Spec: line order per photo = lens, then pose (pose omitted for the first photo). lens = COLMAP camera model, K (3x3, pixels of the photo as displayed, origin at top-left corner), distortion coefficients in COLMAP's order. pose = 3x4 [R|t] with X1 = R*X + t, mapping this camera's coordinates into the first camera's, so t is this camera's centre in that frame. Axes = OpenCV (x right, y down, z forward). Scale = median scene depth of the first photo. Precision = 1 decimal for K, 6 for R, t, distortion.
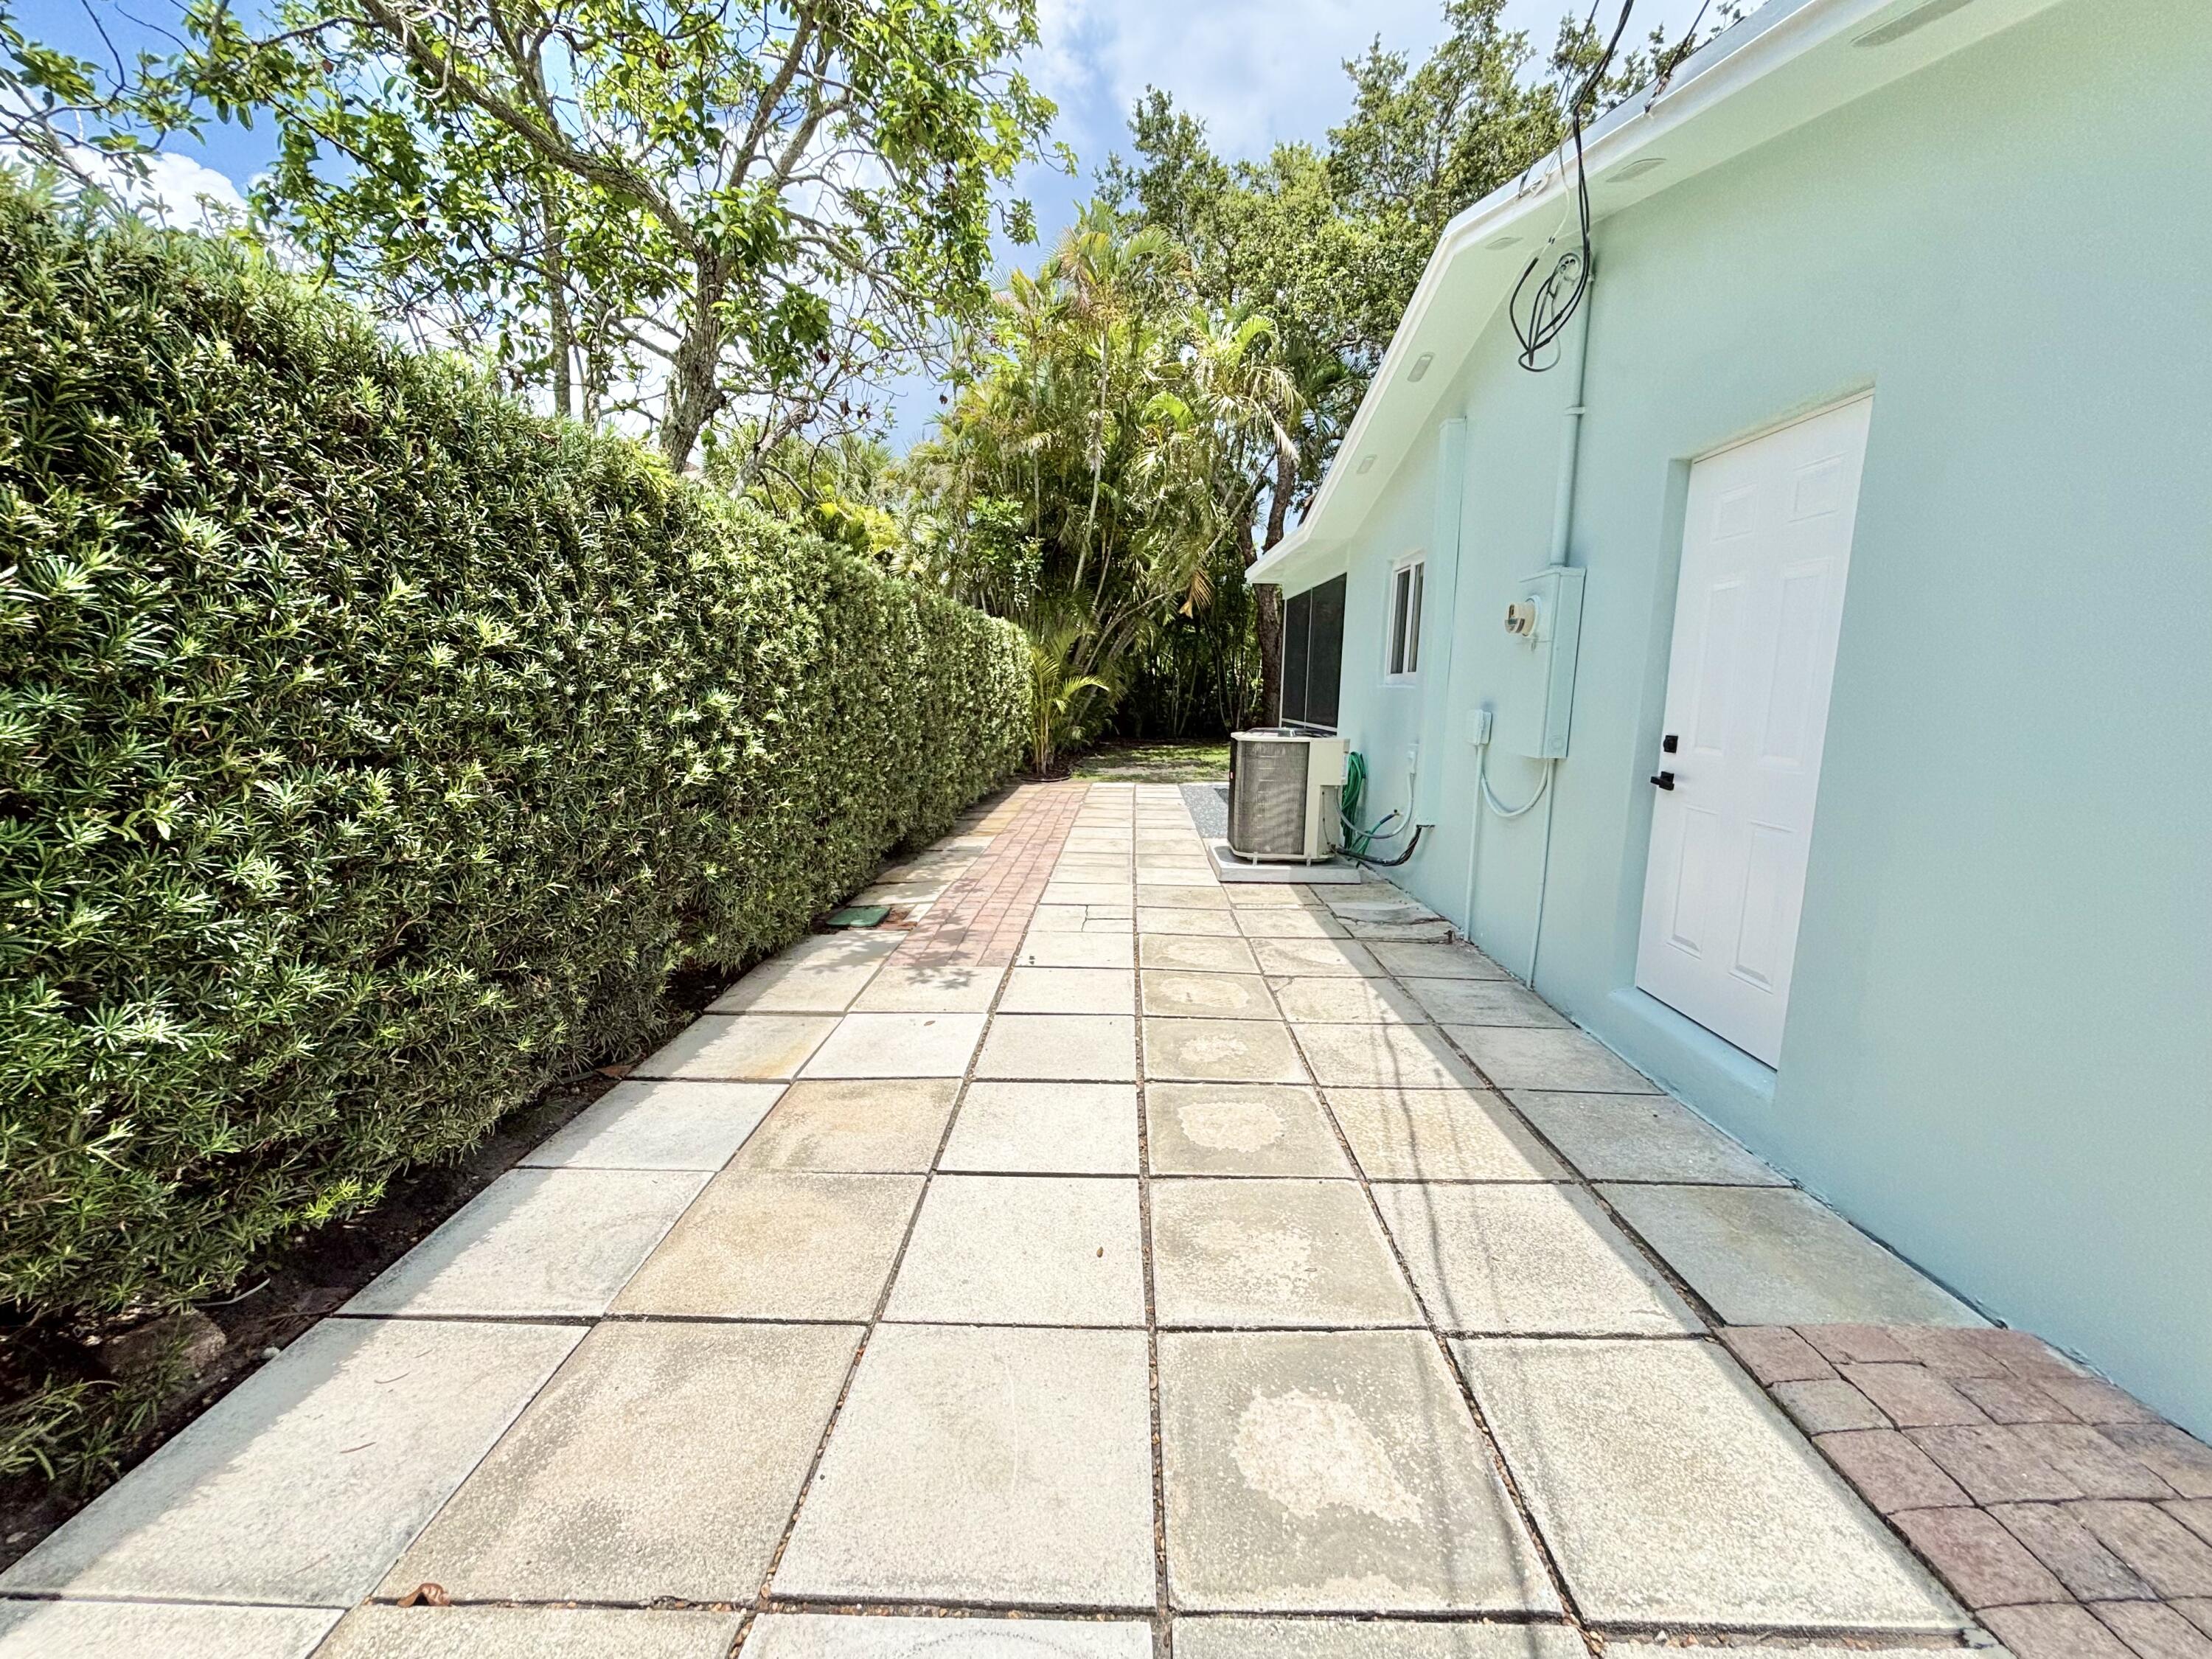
lens RADIAL K [[890.6, 0, 1106.0], [0, 890.6, 829.5], [0, 0, 1]] dist [0.000252, 0.000450]
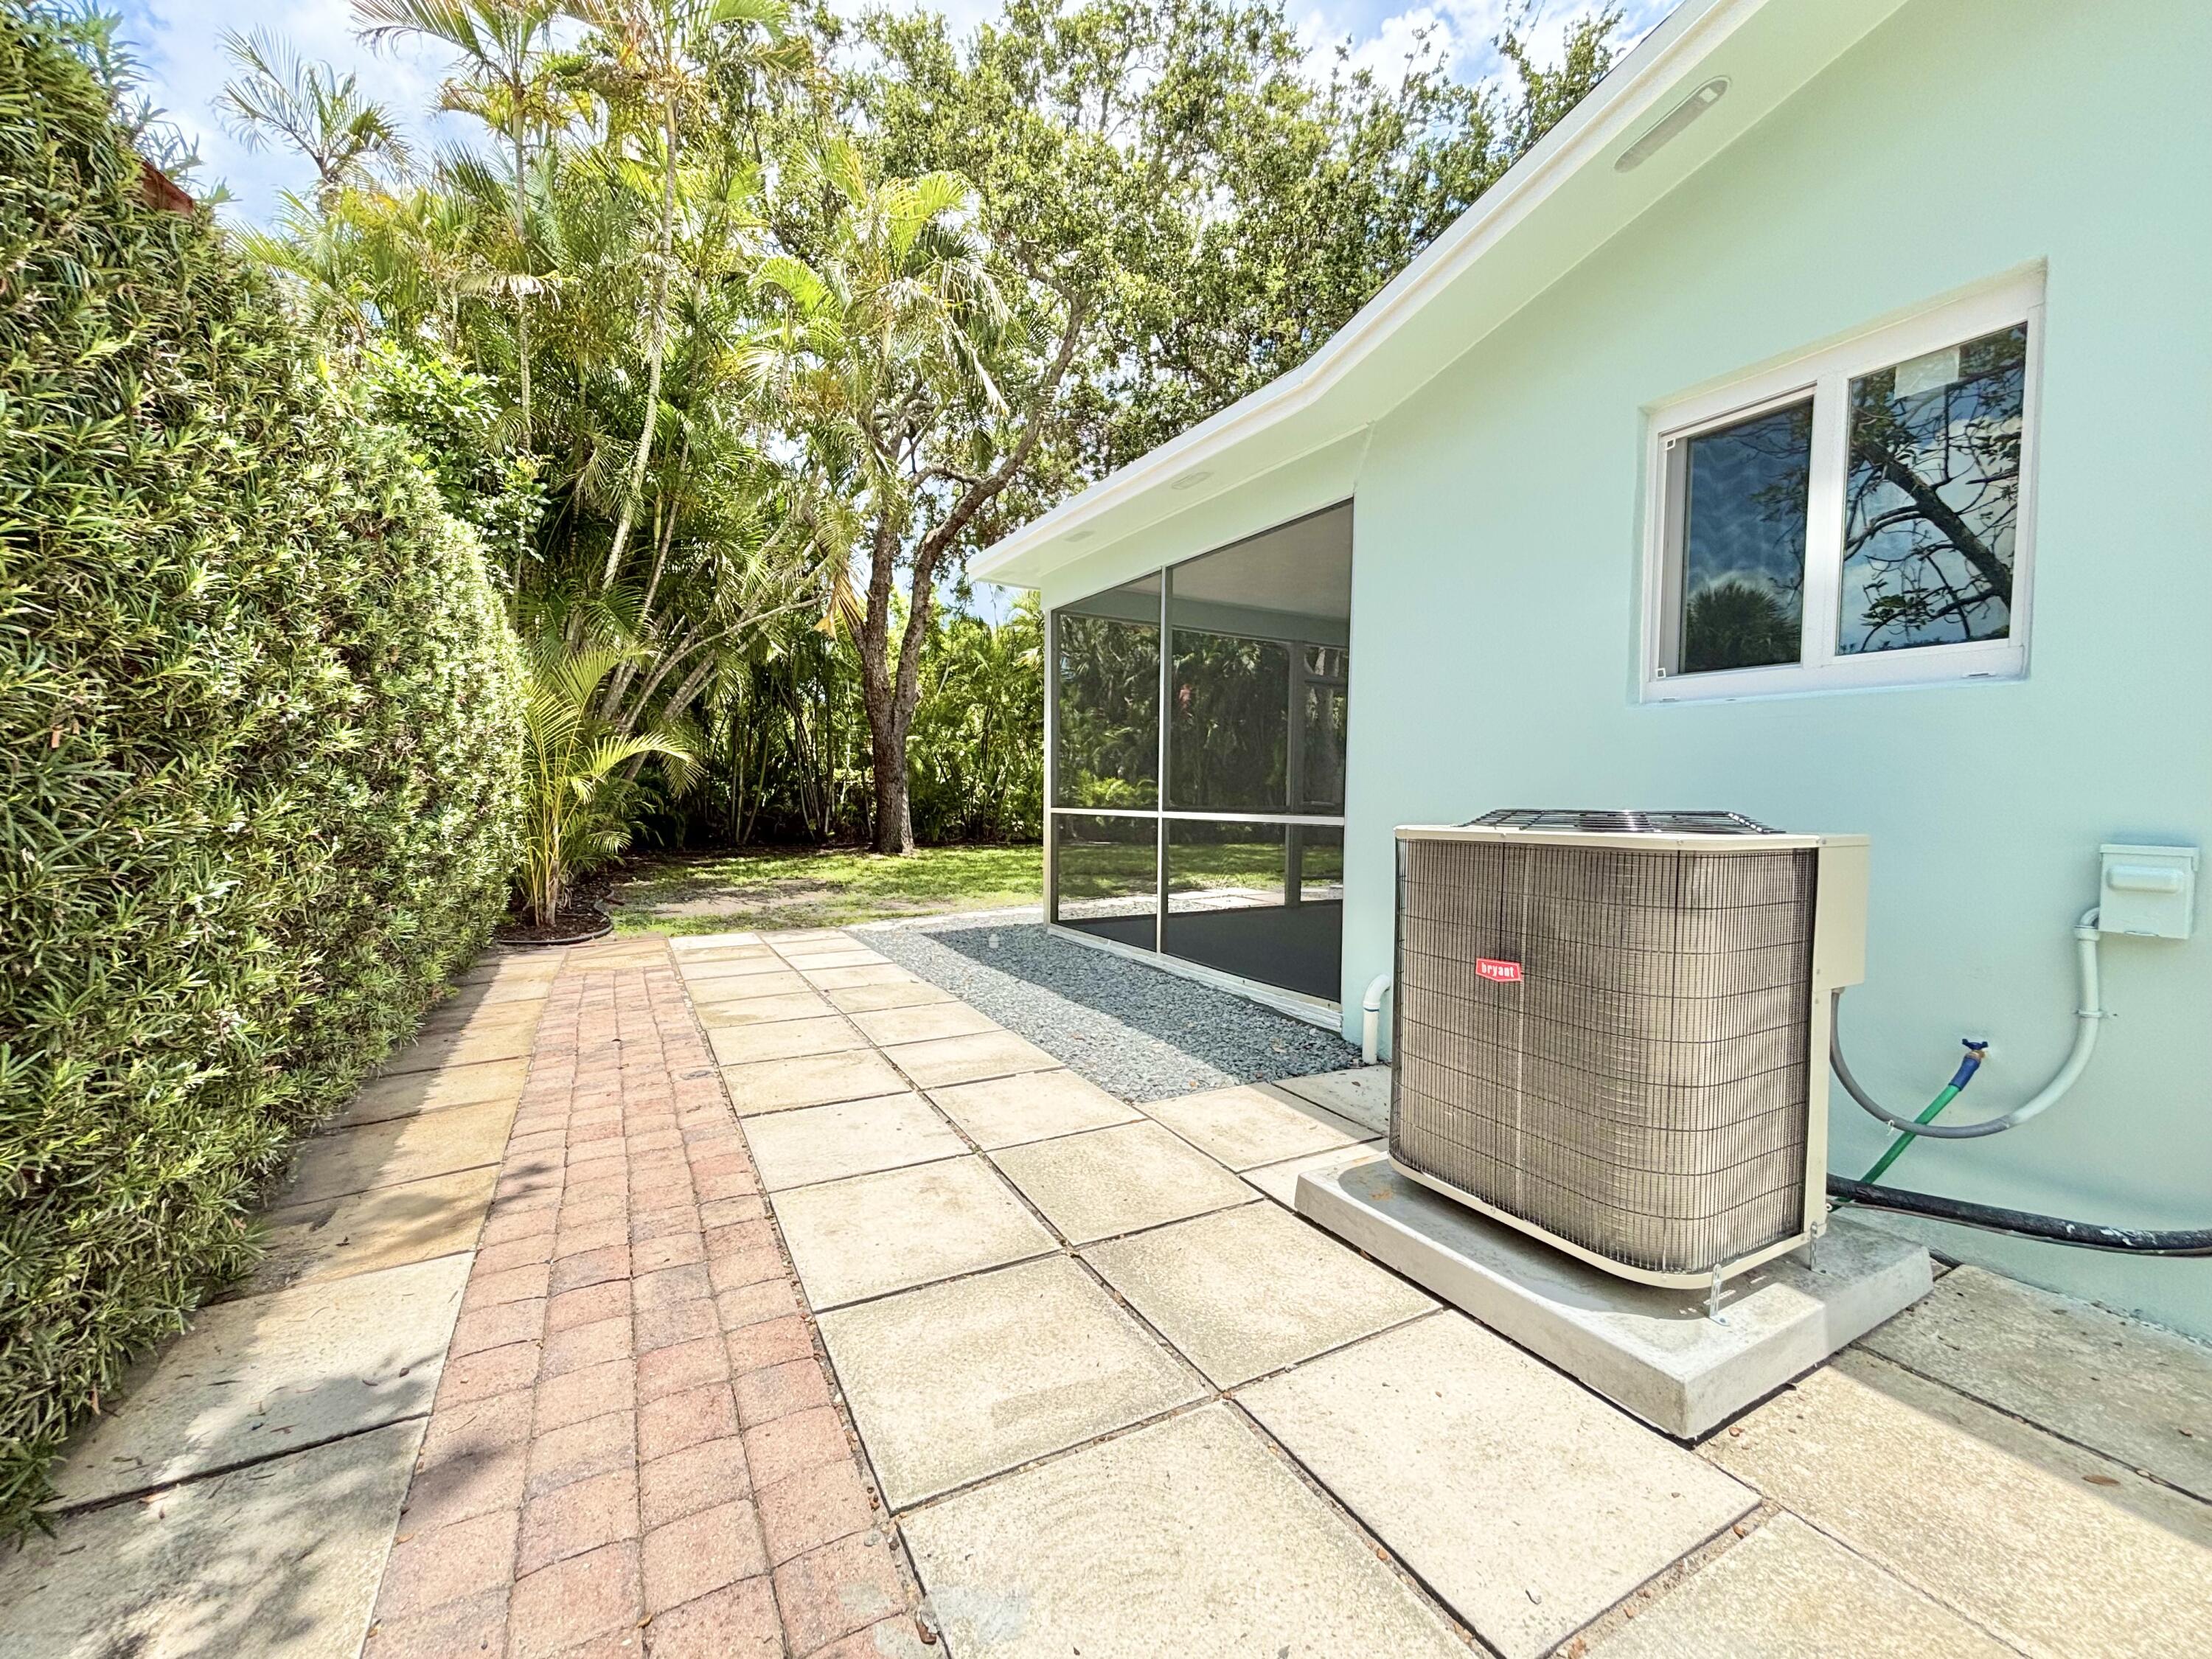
lens RADIAL K [[890.6, 0, 1106.0], [0, 890.6, 829.5], [0, 0, 1]] dist [0.000252, 0.000450]
pose [[0.858822, -0.020742, 0.511853, -0.059864], [0.080130, 0.992320, -0.094235, -0.046347], [-0.505968, 0.121945, 0.853889, 0.419056]]
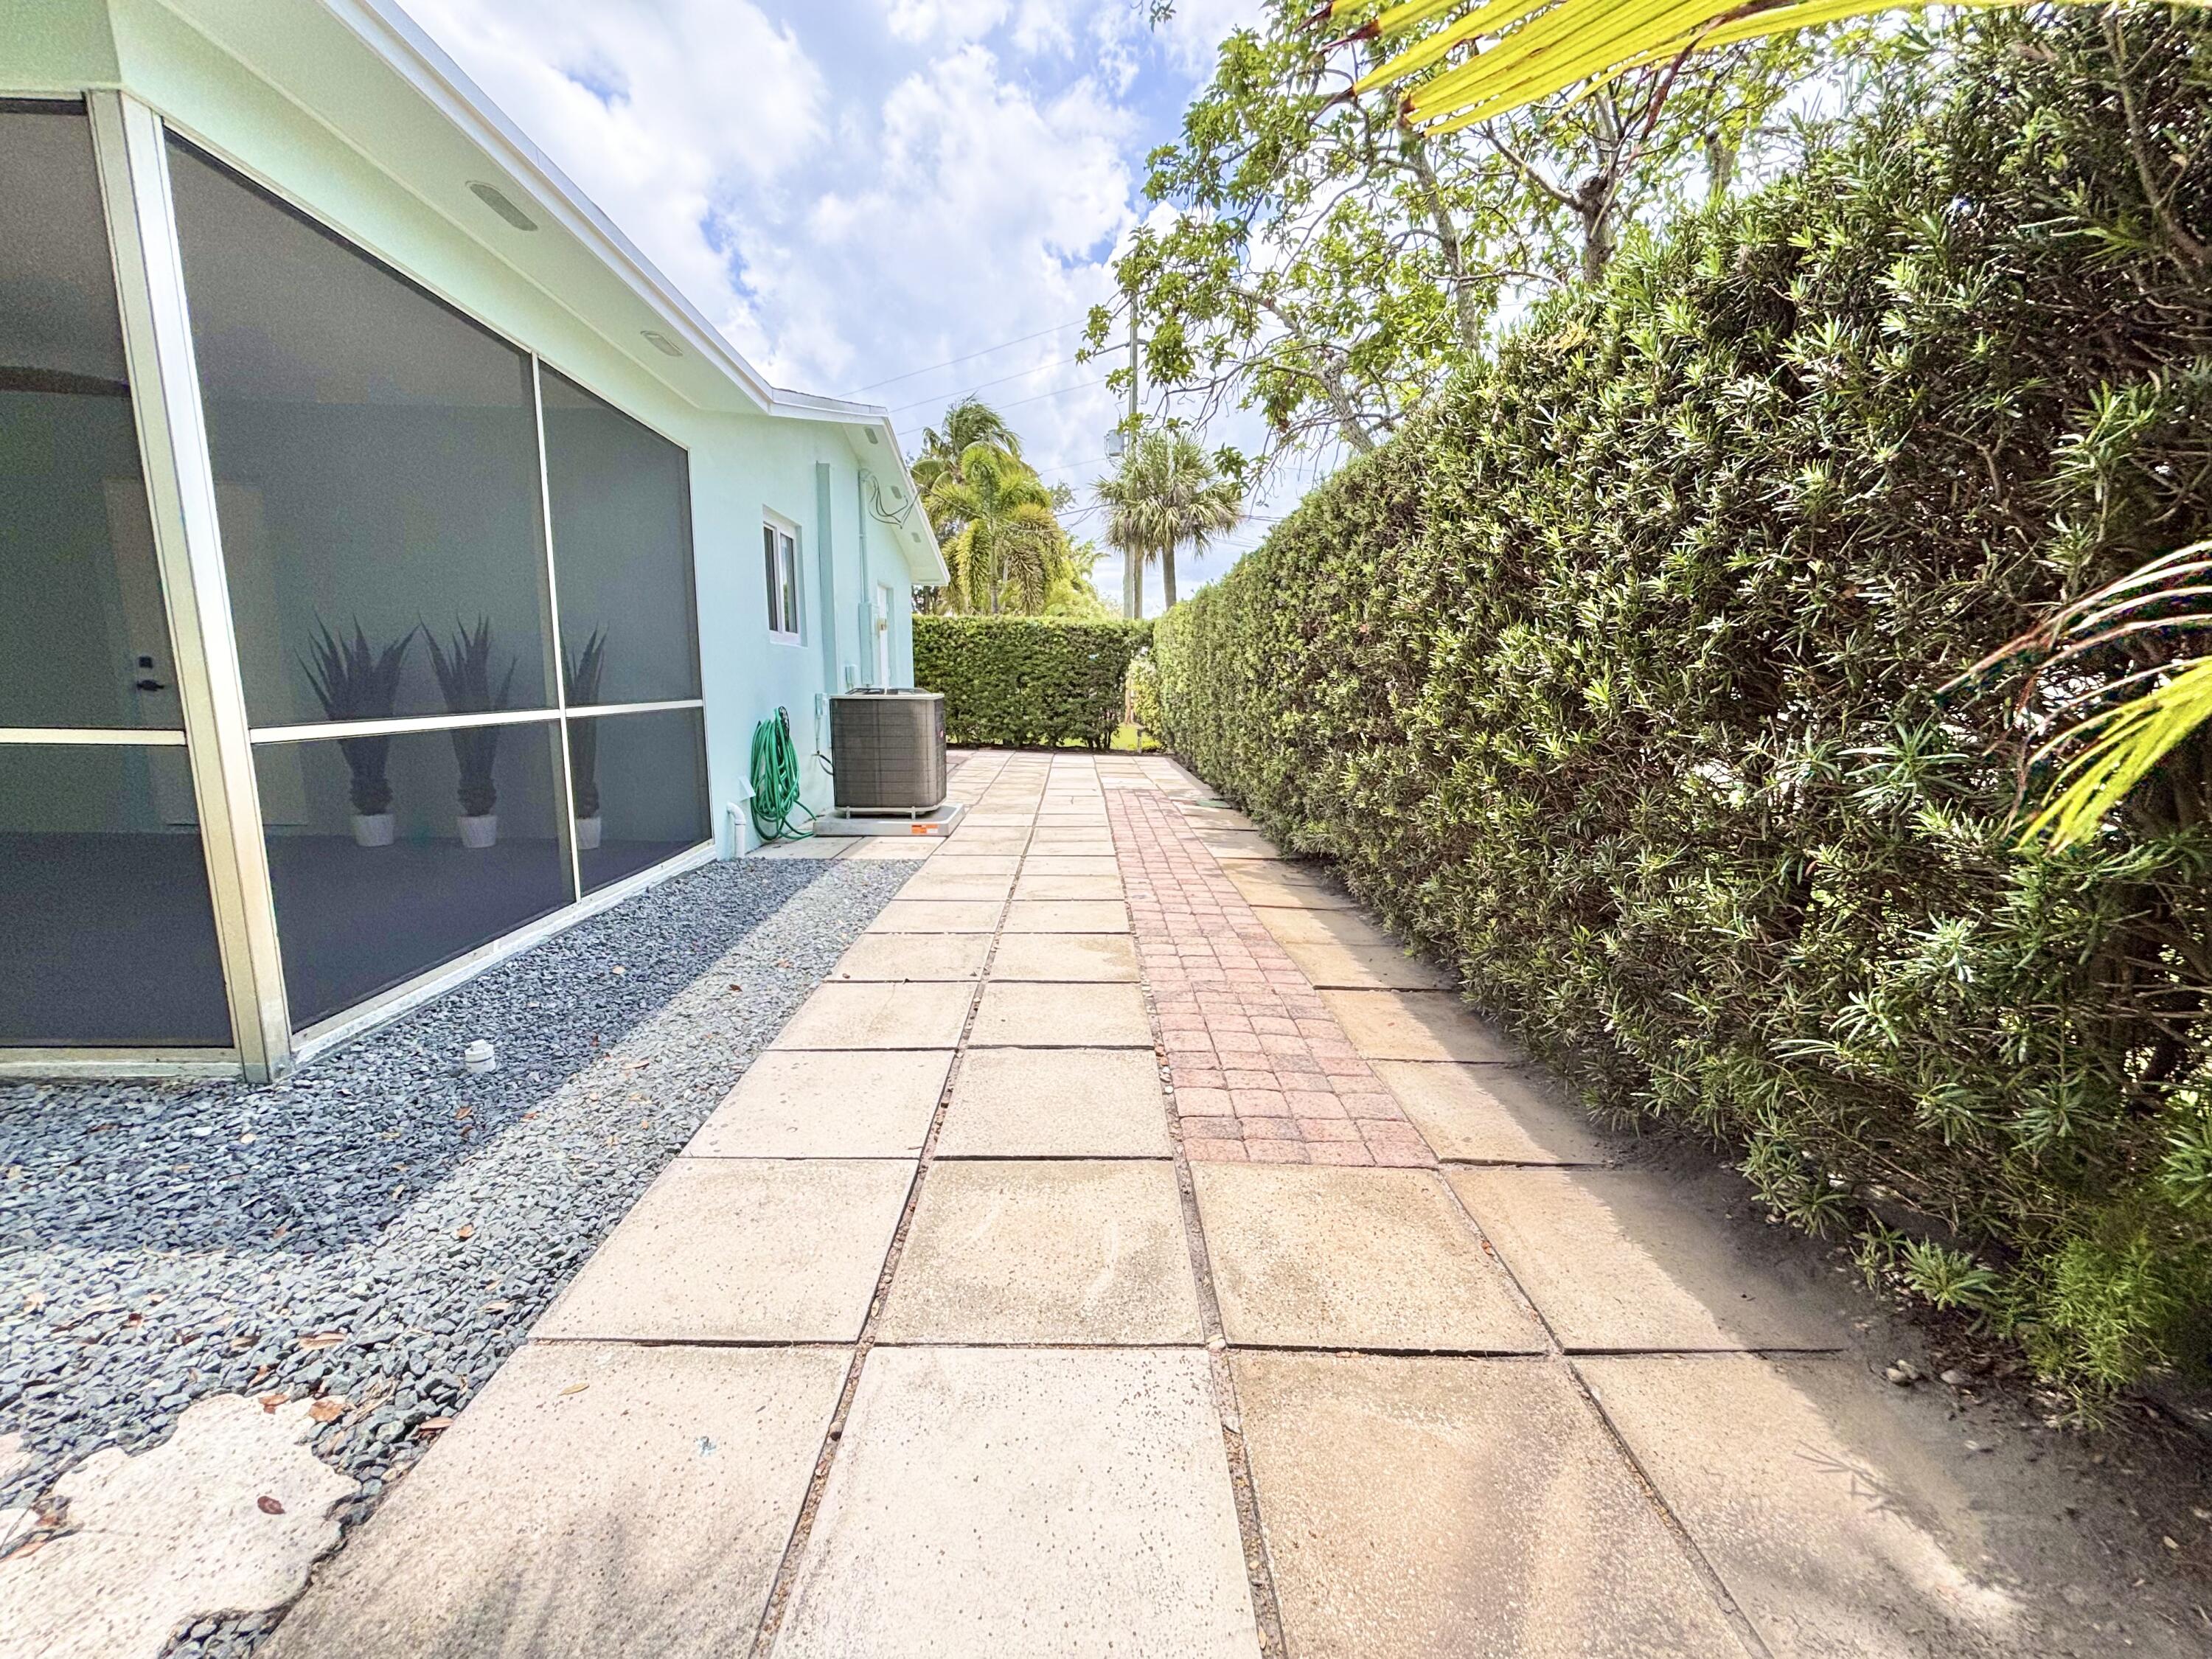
lens RADIAL K [[890.6, 0, 1106.0], [0, 890.6, 829.5], [0, 0, 1]] dist [0.000252, 0.000450]
pose [[-0.998175, -0.008108, -0.059839, 0.006751], [-0.027190, 0.945154, 0.325492, -0.154318], [0.053918, 0.326525, -0.943650, 1.055098]]
